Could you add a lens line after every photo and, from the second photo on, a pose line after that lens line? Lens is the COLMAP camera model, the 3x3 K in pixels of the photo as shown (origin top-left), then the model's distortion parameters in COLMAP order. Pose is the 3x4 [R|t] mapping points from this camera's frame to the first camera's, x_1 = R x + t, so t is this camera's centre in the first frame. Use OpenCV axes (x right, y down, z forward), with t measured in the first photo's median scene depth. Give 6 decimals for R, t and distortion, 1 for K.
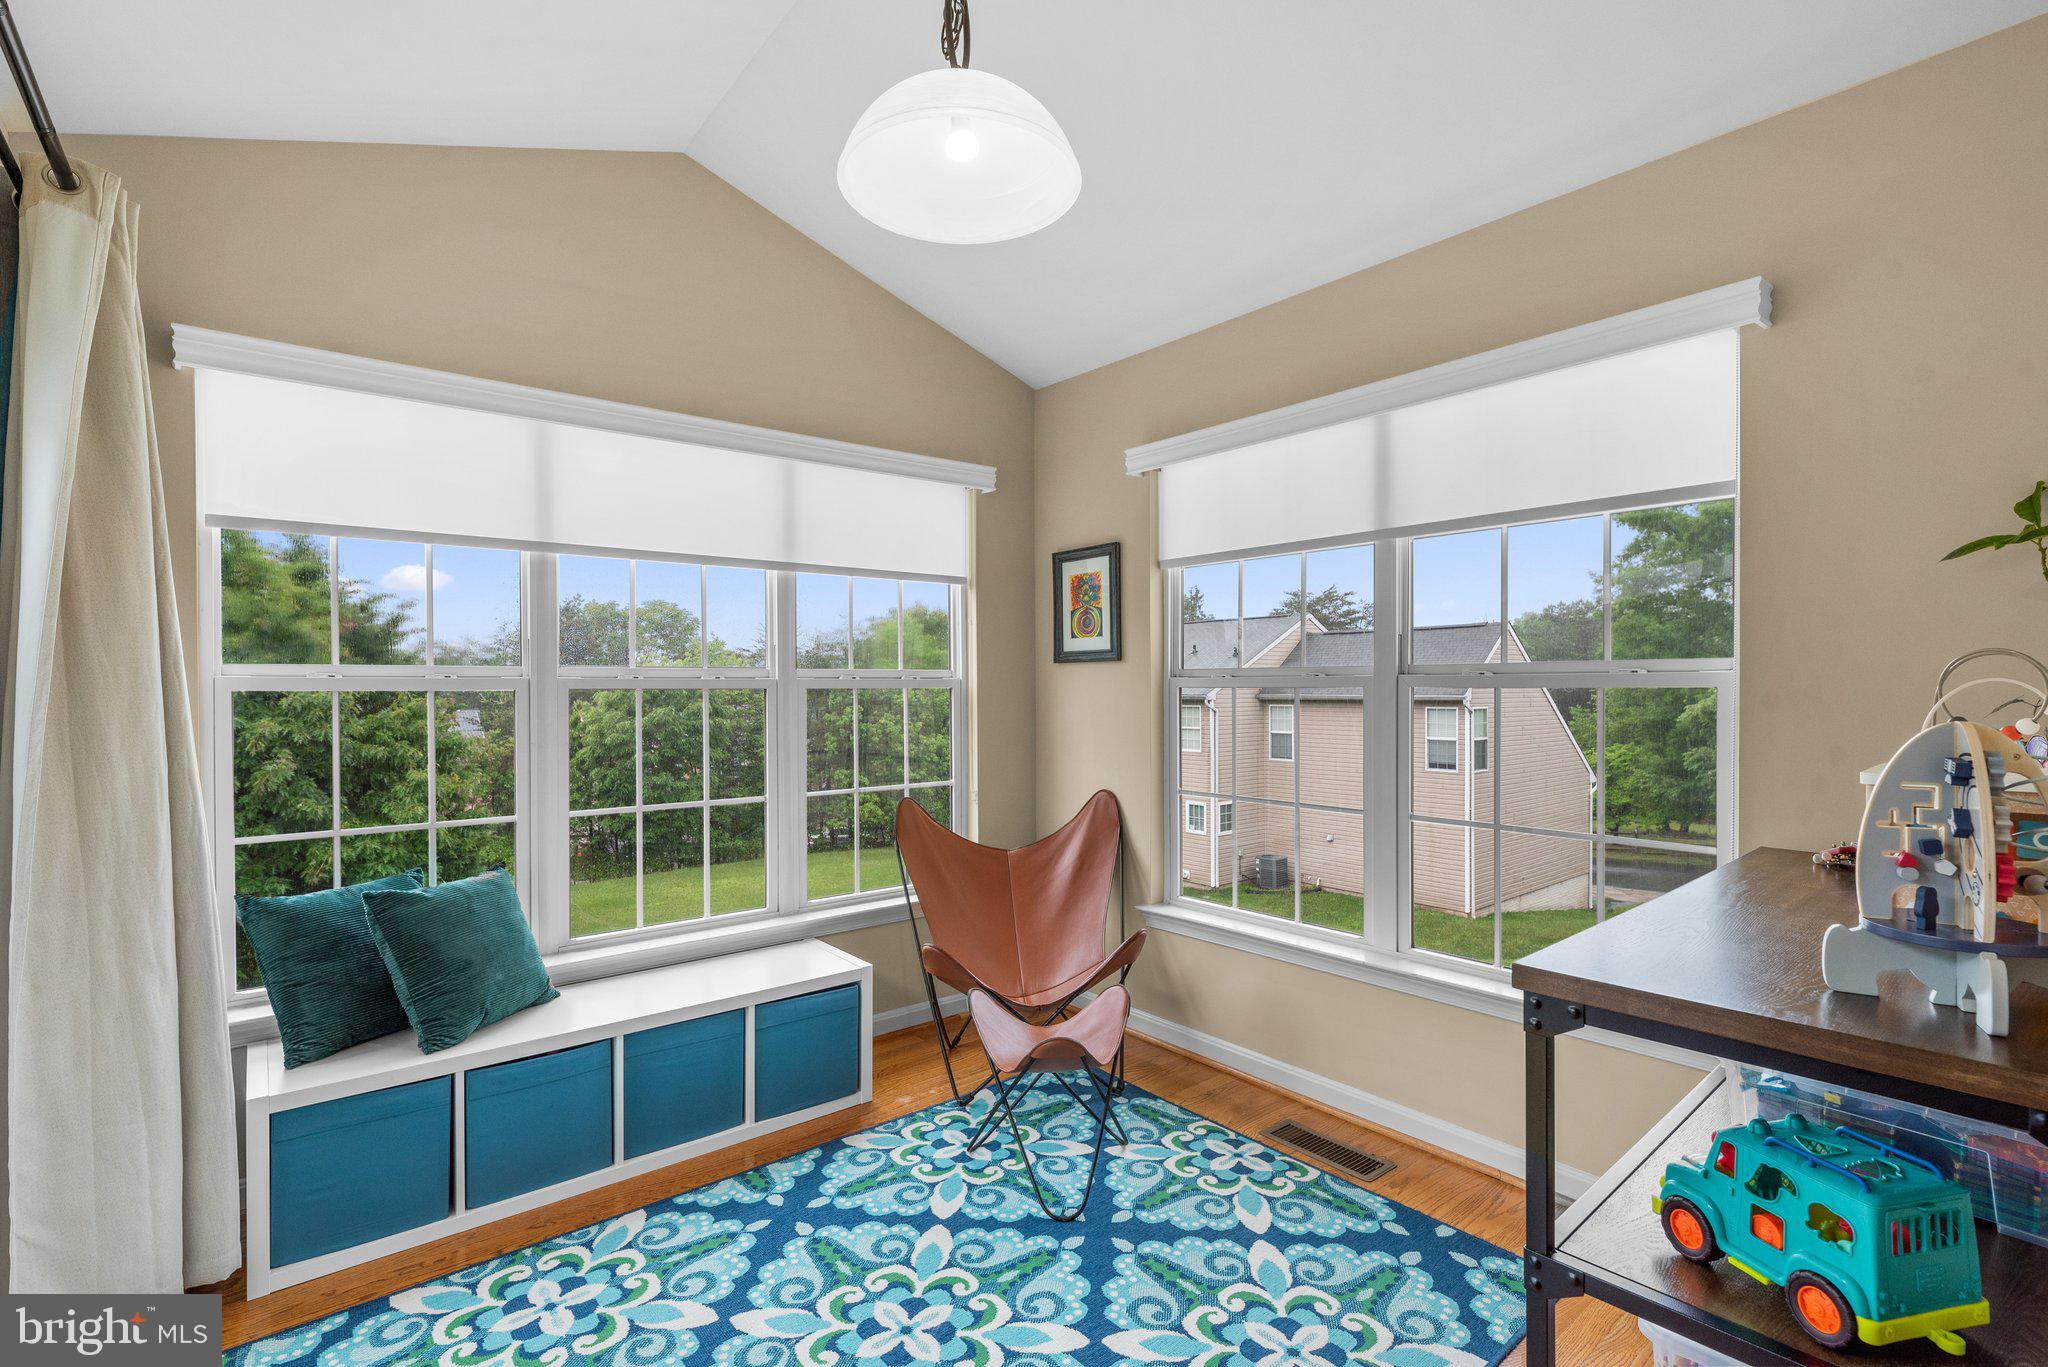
lens RADIAL K [[934.5, 0, 1034.6], [0, 934.5, 699.8], [0, 0, 1]] dist [-0.000275, 0.000997]
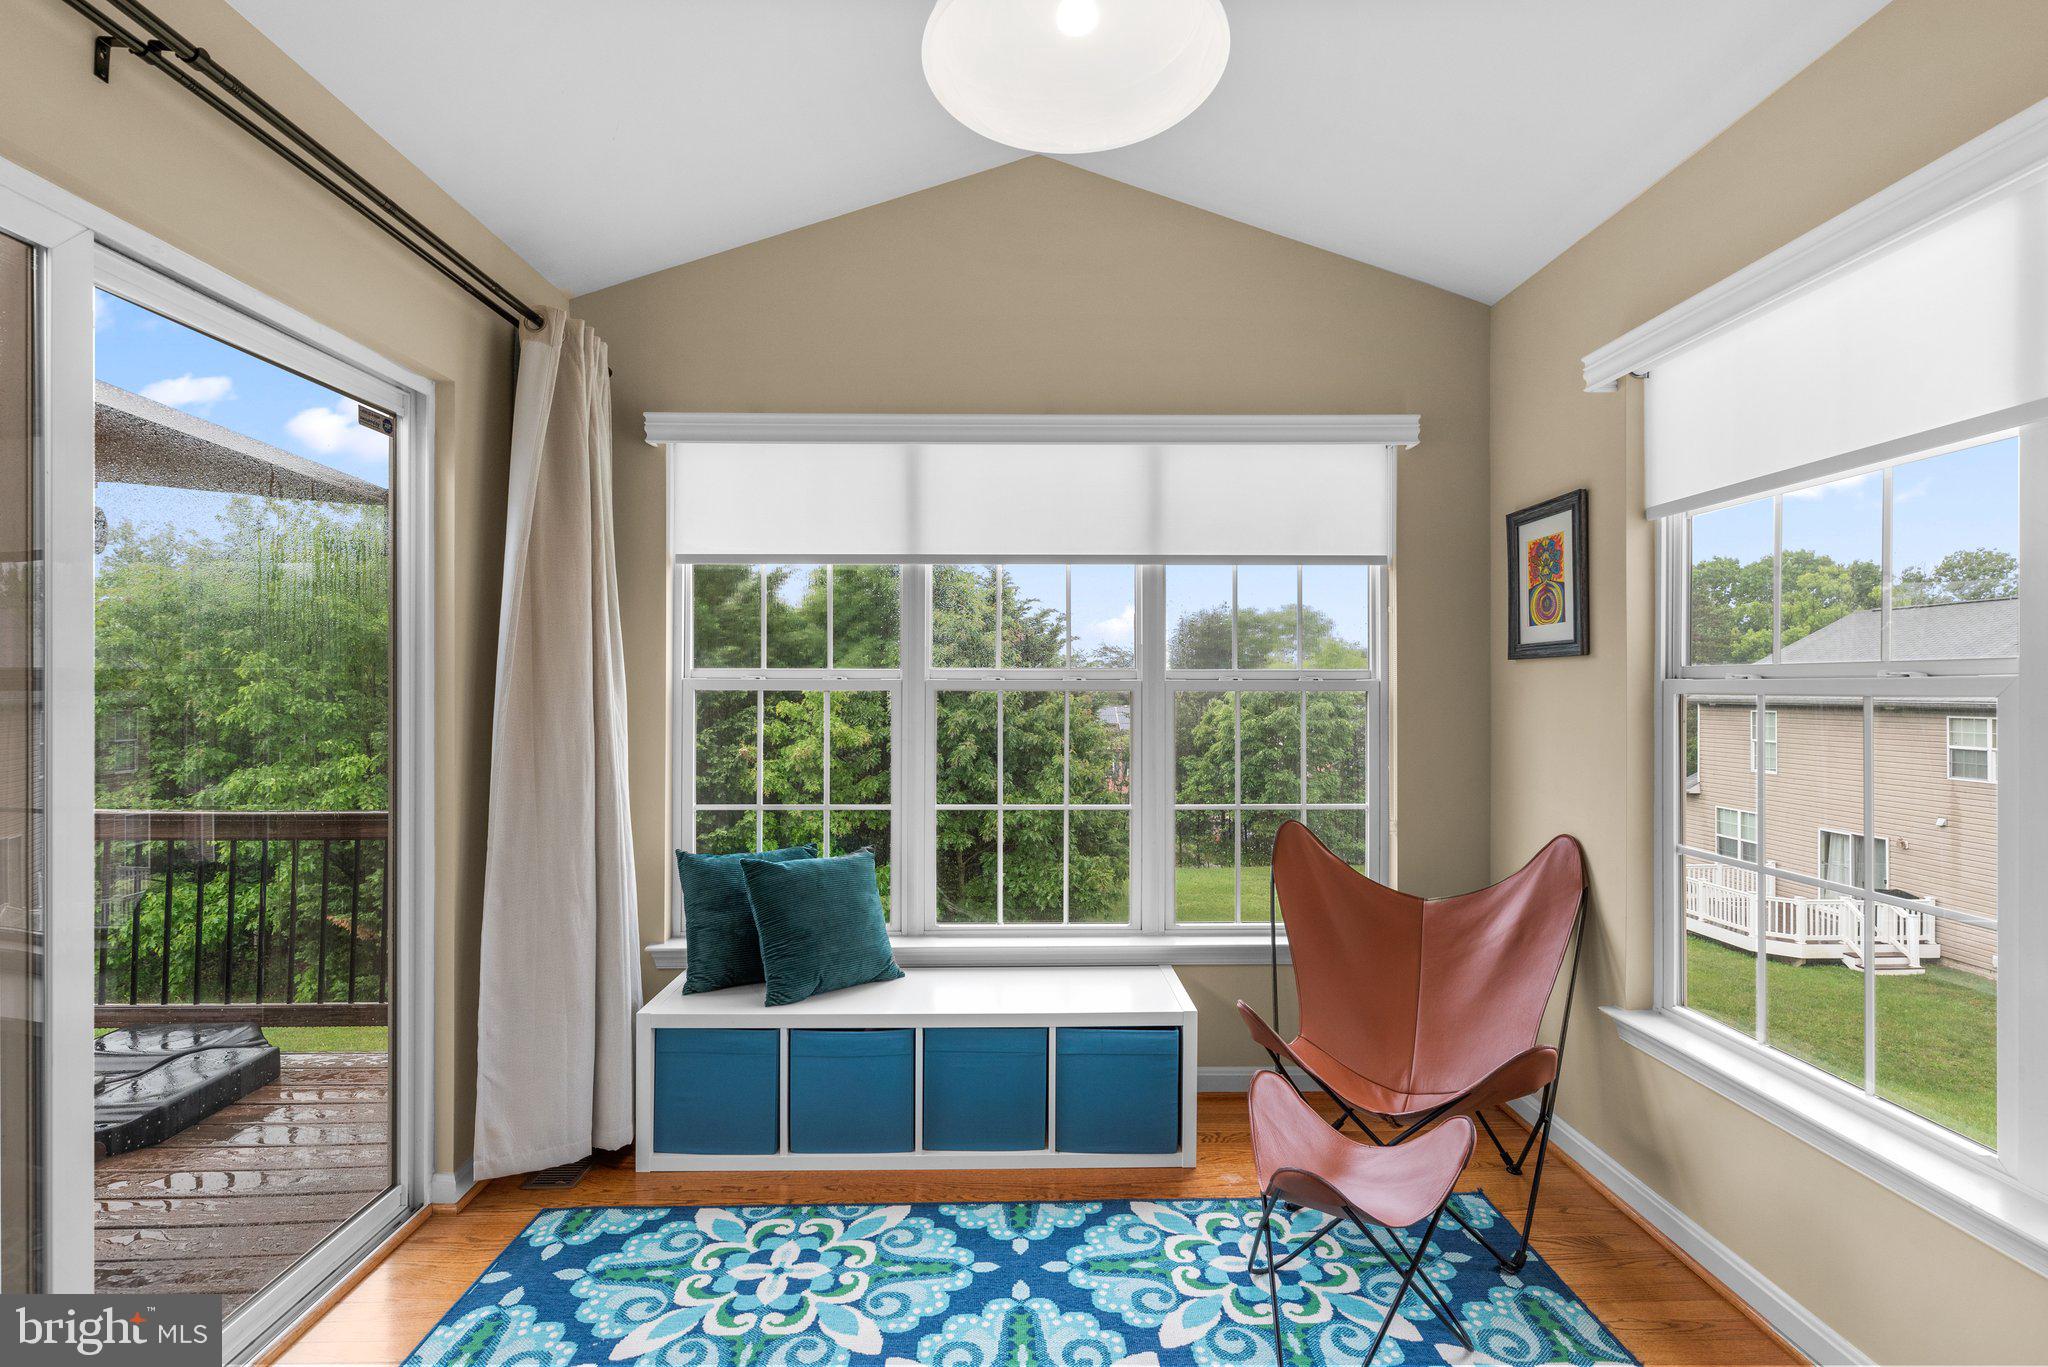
lens RADIAL K [[934.5, 0, 1032.2], [0, 934.5, 686.4], [0, 0, 1]] dist [-0.000275, 0.000997]
pose [[0.786951, 0.004699, -0.616997, 0.250229], [-0.013488, 0.999863, -0.009589, -0.006831], [0.616868, 0.015868, 0.786907, 0.228083]]
